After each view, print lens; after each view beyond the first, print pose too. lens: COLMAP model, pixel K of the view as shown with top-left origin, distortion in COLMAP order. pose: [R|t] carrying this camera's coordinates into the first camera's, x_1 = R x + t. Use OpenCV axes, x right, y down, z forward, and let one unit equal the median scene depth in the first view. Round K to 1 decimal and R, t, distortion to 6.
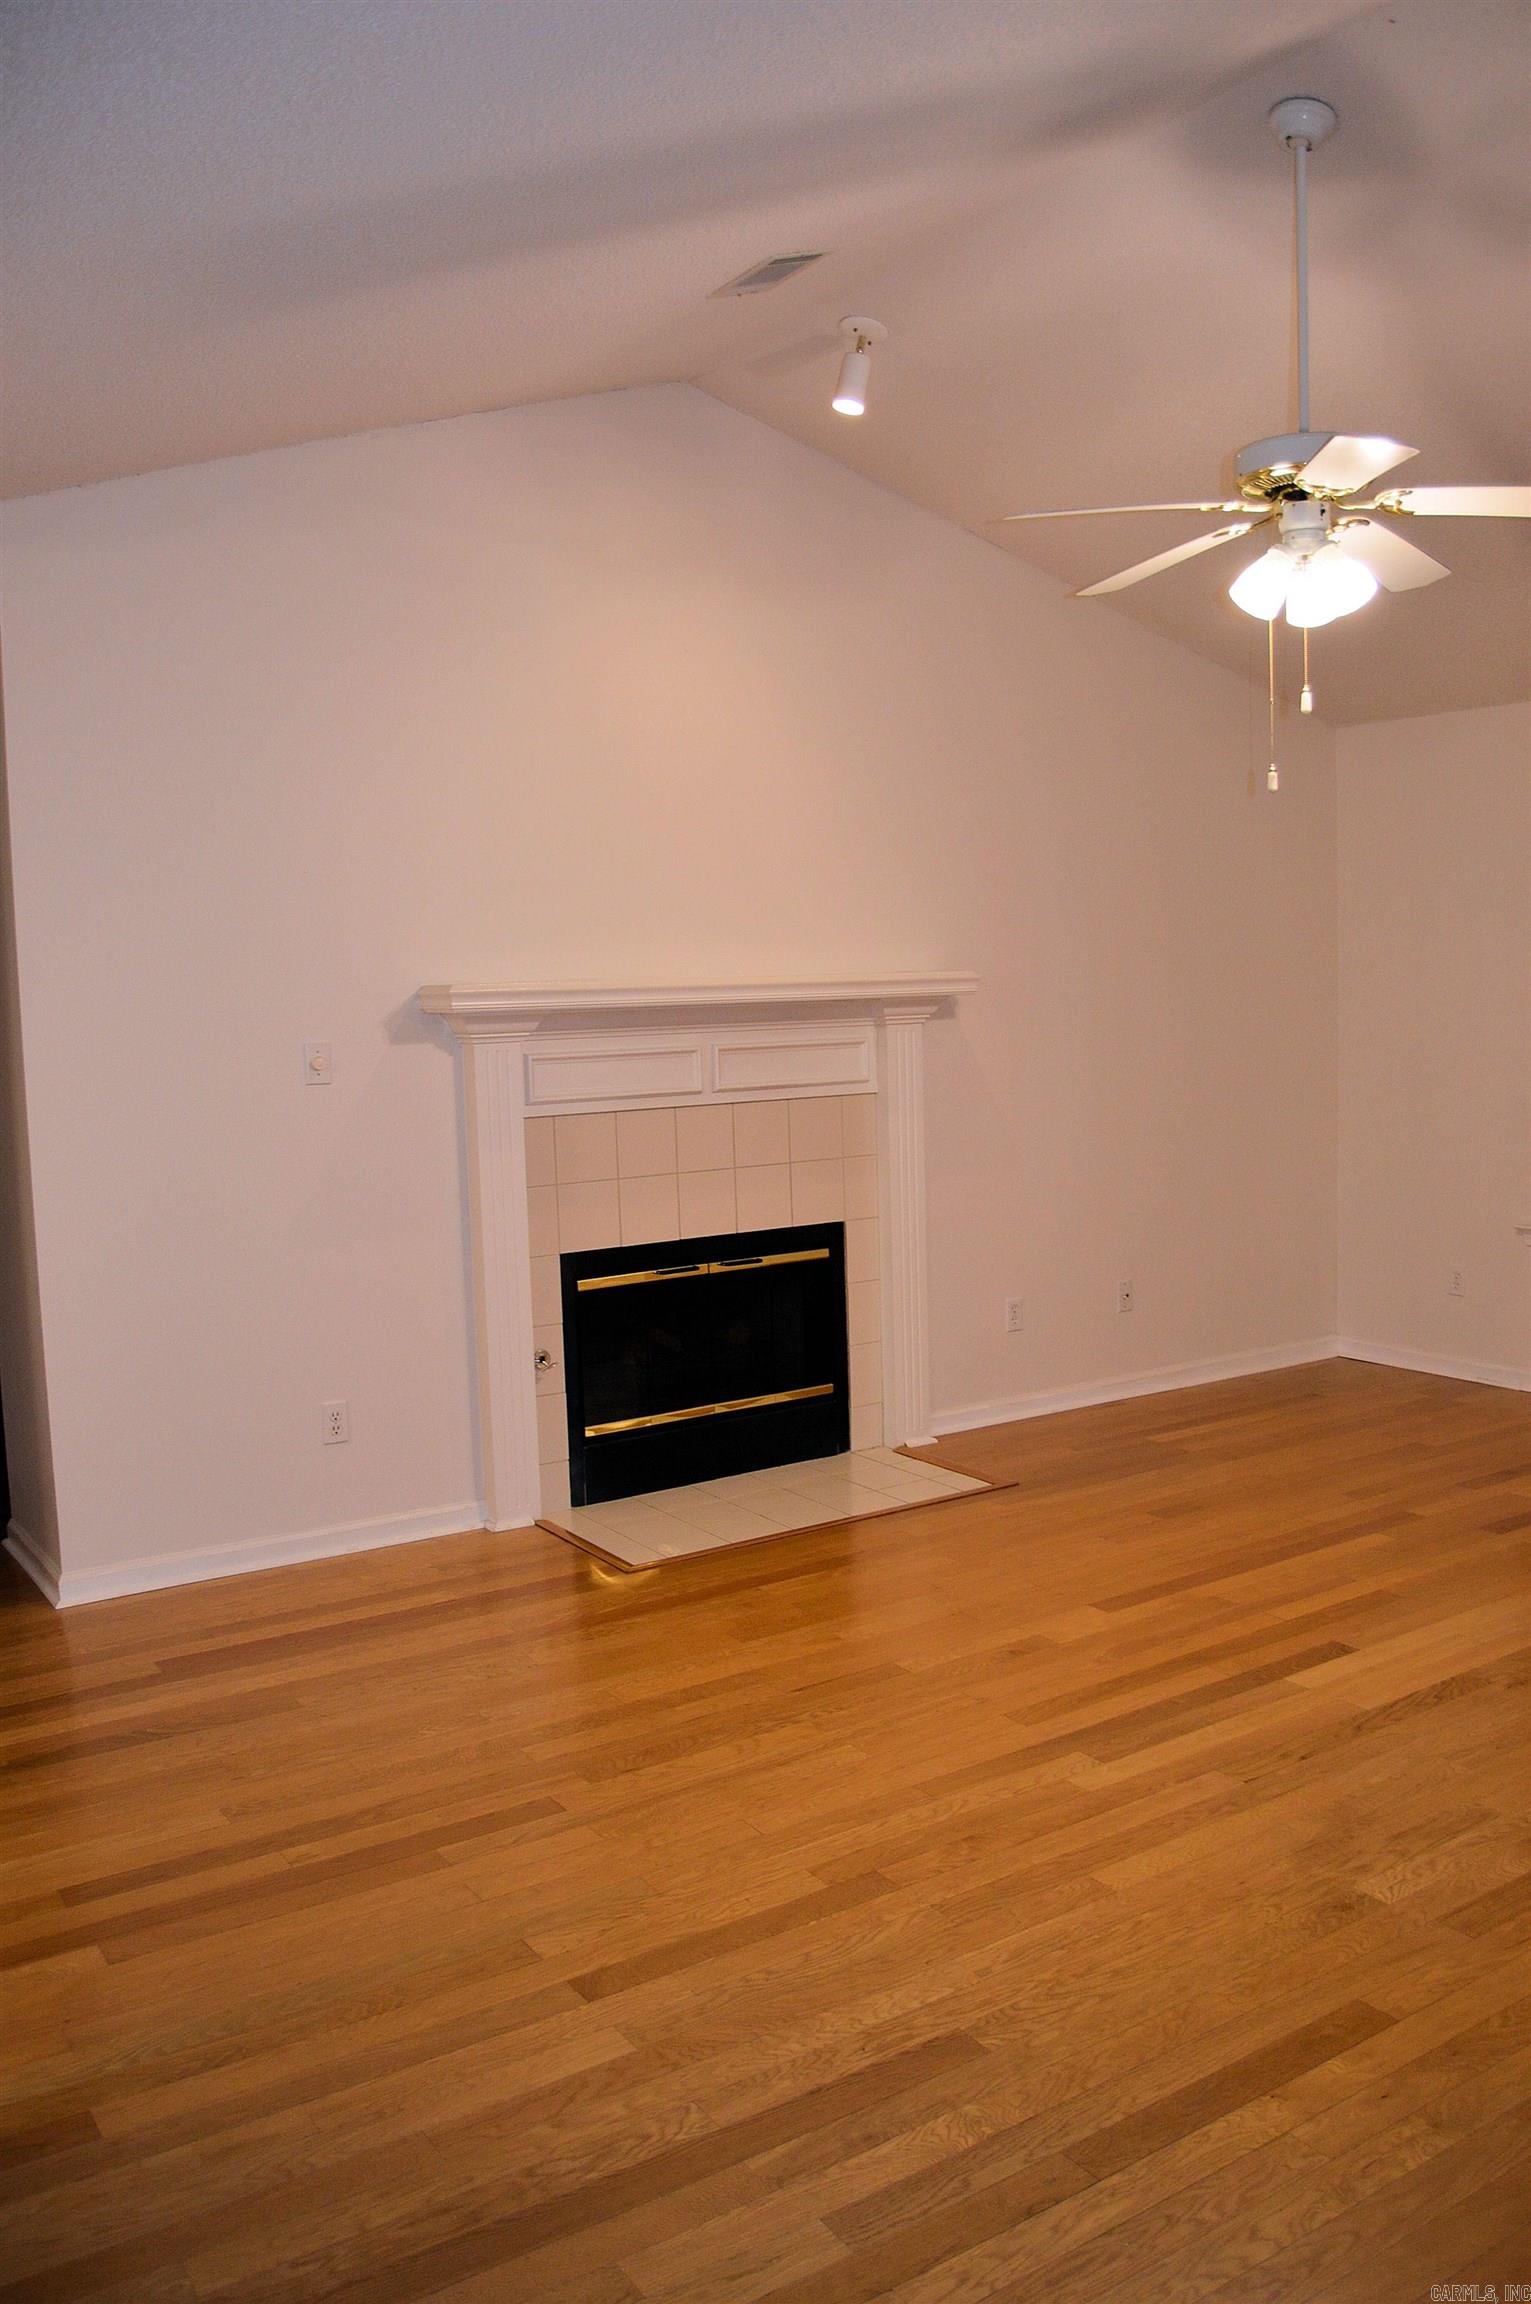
lens RADIAL K [[1820.8, 0, 785.3], [0, 1820.8, 1160.2], [0, 0, 1]] dist [-0.061017, 0.005364]
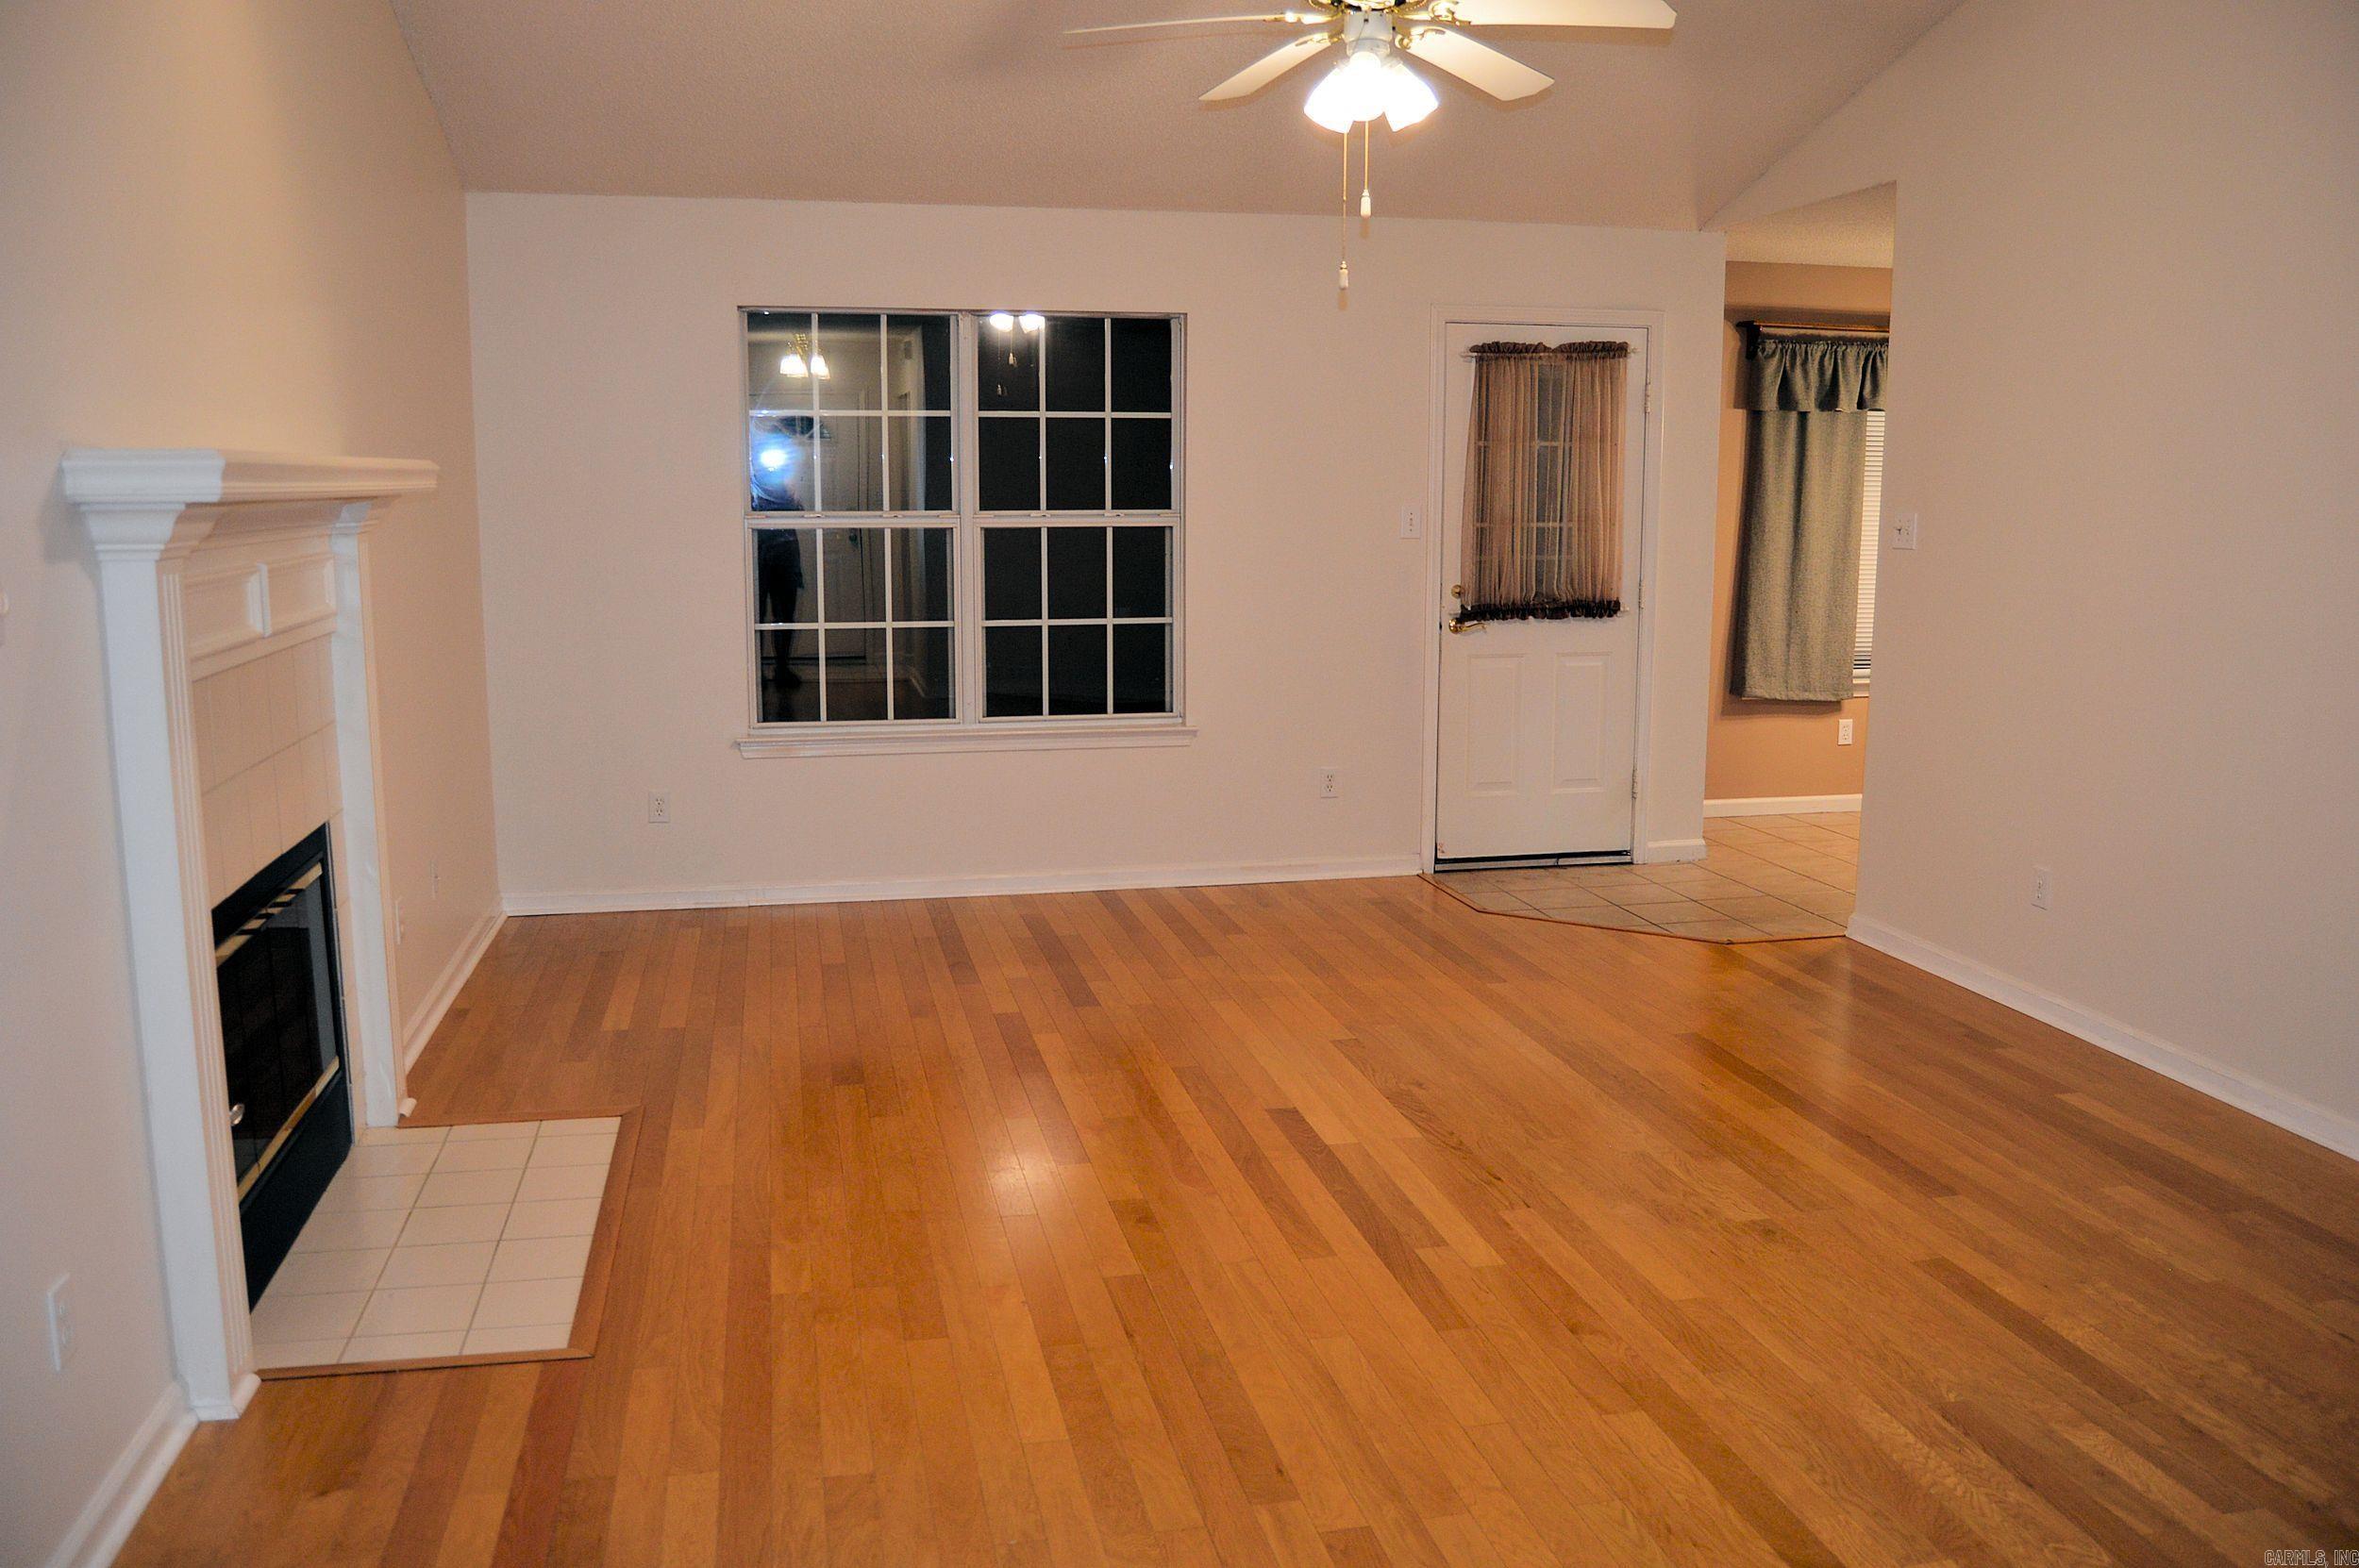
lens RADIAL K [[1864.1, 0, 1192.3], [0, 1864.1, 782.5], [0, 0, 1]] dist [-0.061017, 0.005364]
pose [[0.358845, -0.114818, 0.926308, -0.567820], [0.073478, 0.992800, 0.094595, -0.023098], [-0.930500, 0.034119, 0.364699, 0.521971]]
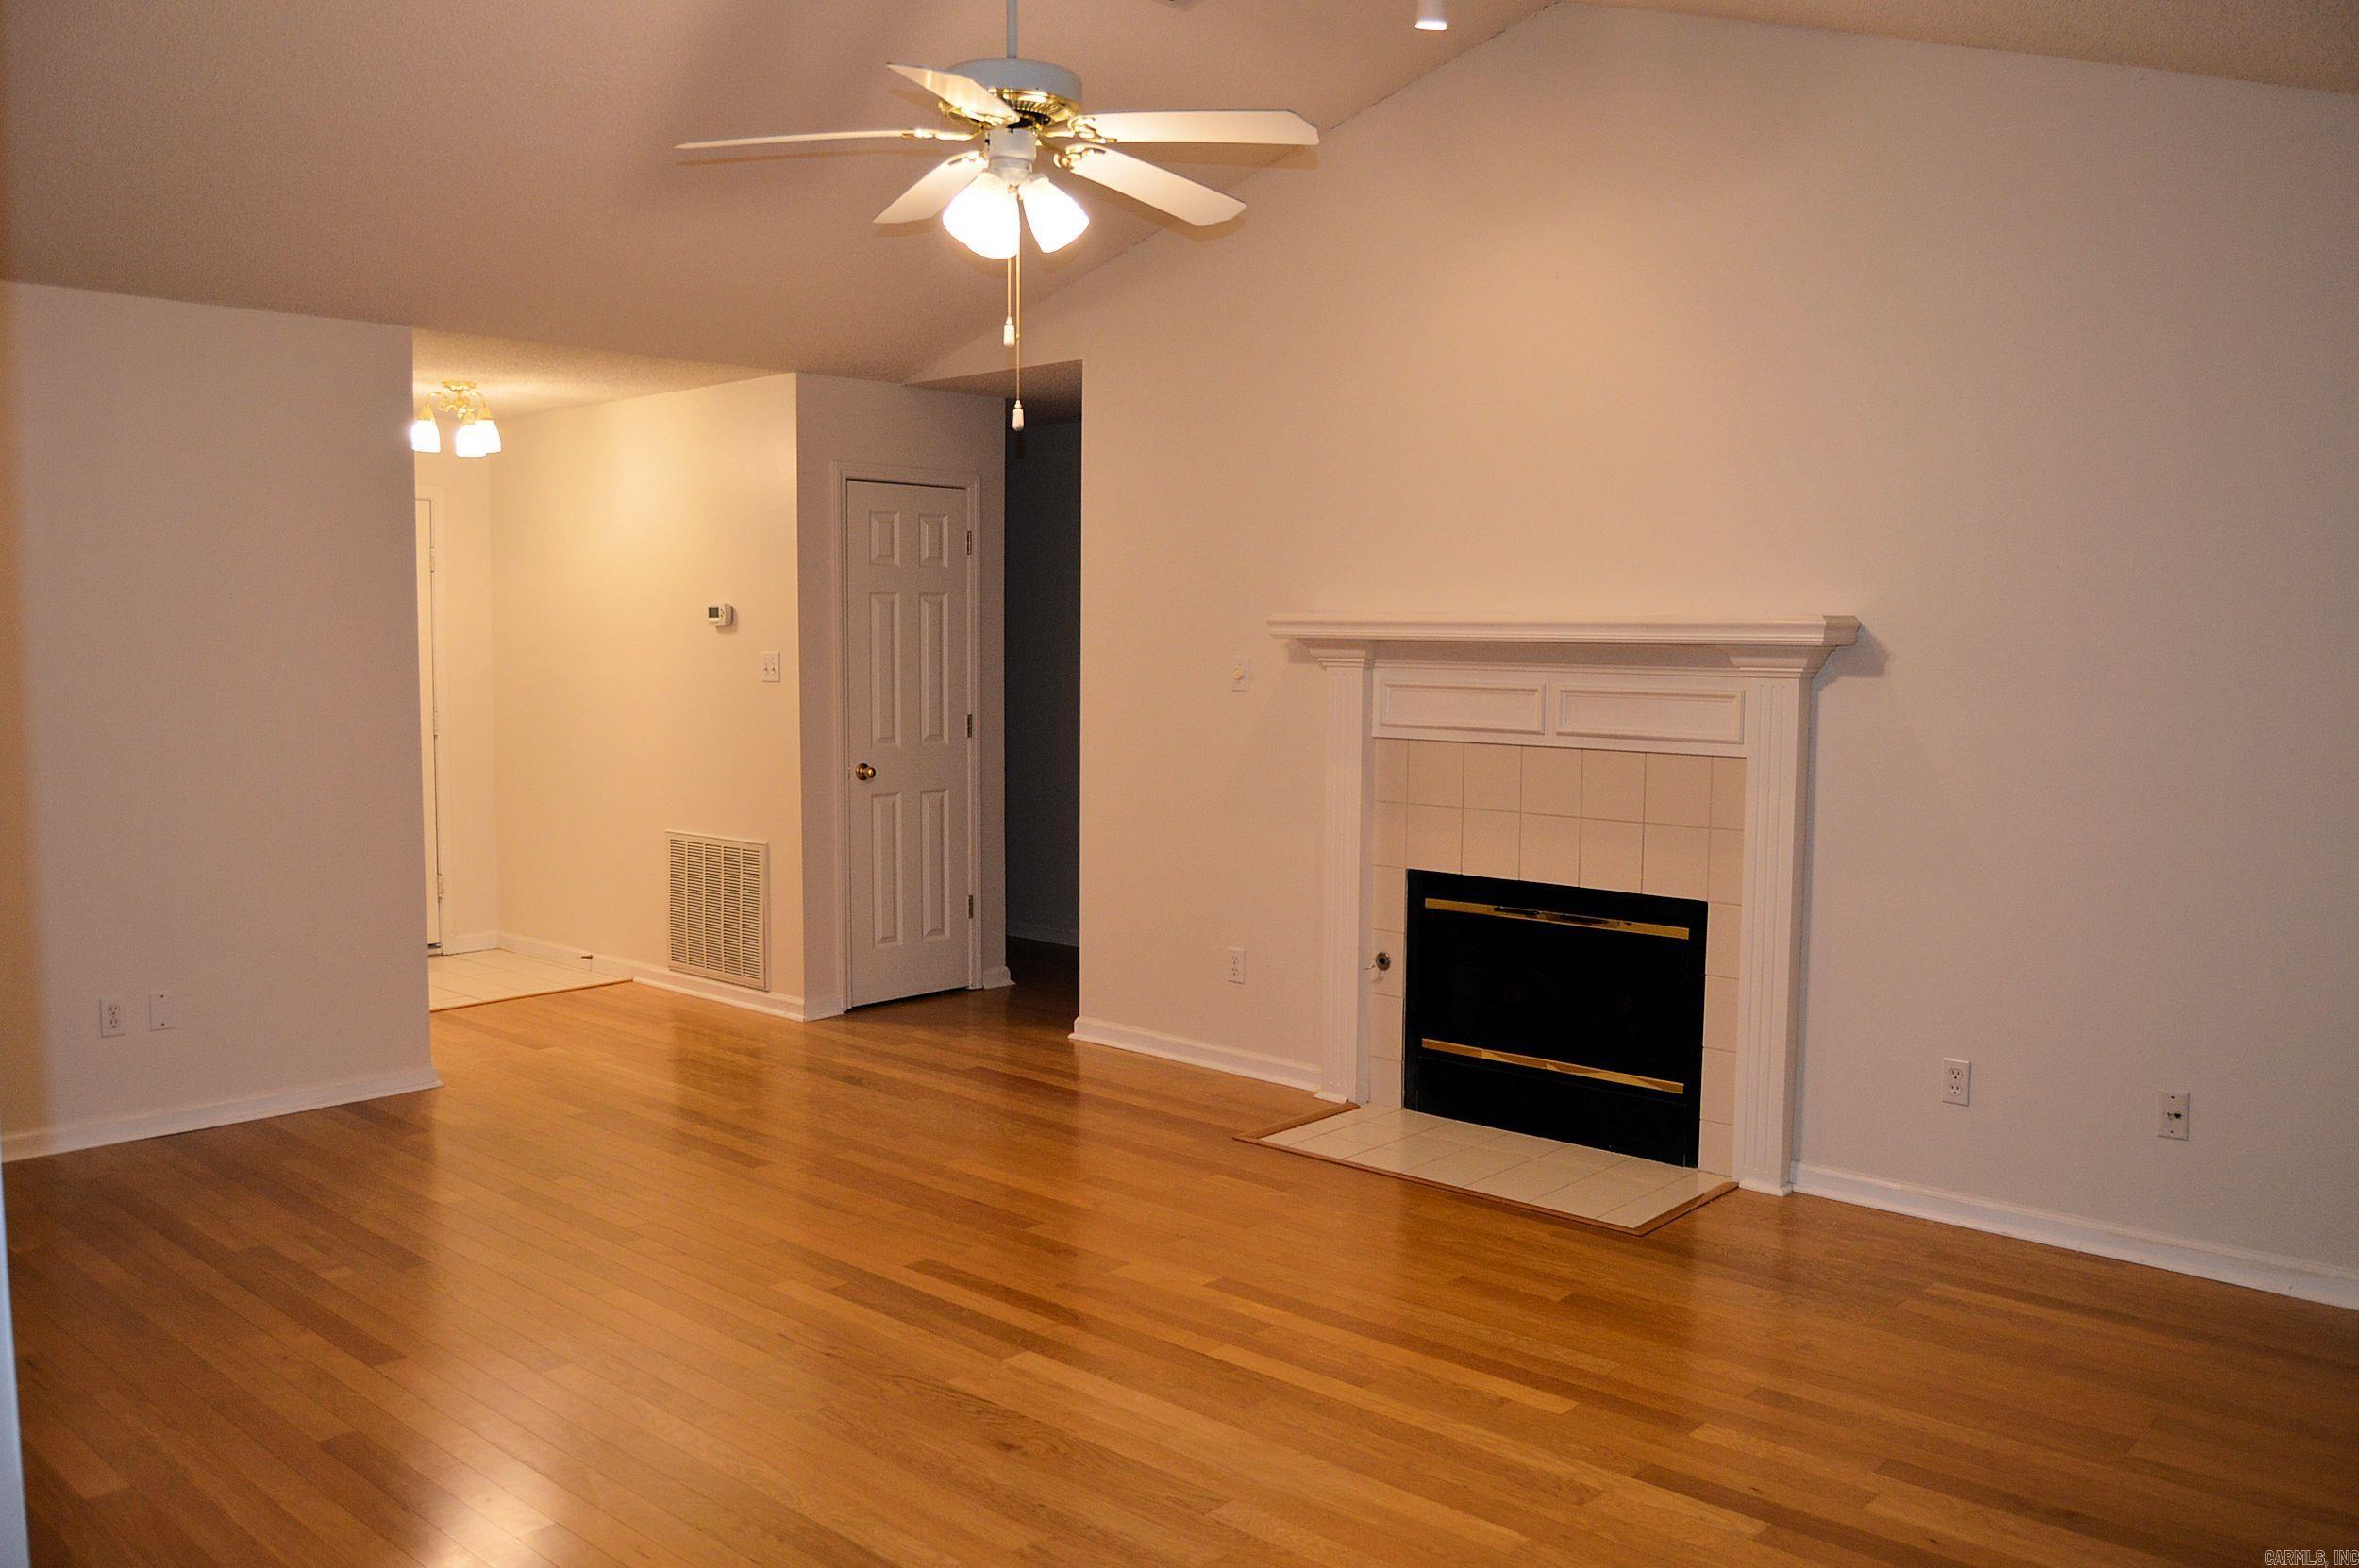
lens RADIAL K [[1864.1, 0, 1203.7], [0, 1864.1, 784.7], [0, 0, 1]] dist [-0.061017, 0.005364]
pose [[0.253195, 0.108782, -0.961280, 0.946900], [-0.106974, 0.990713, 0.083936, -0.081251], [0.961483, 0.081579, 0.262481, 0.626970]]
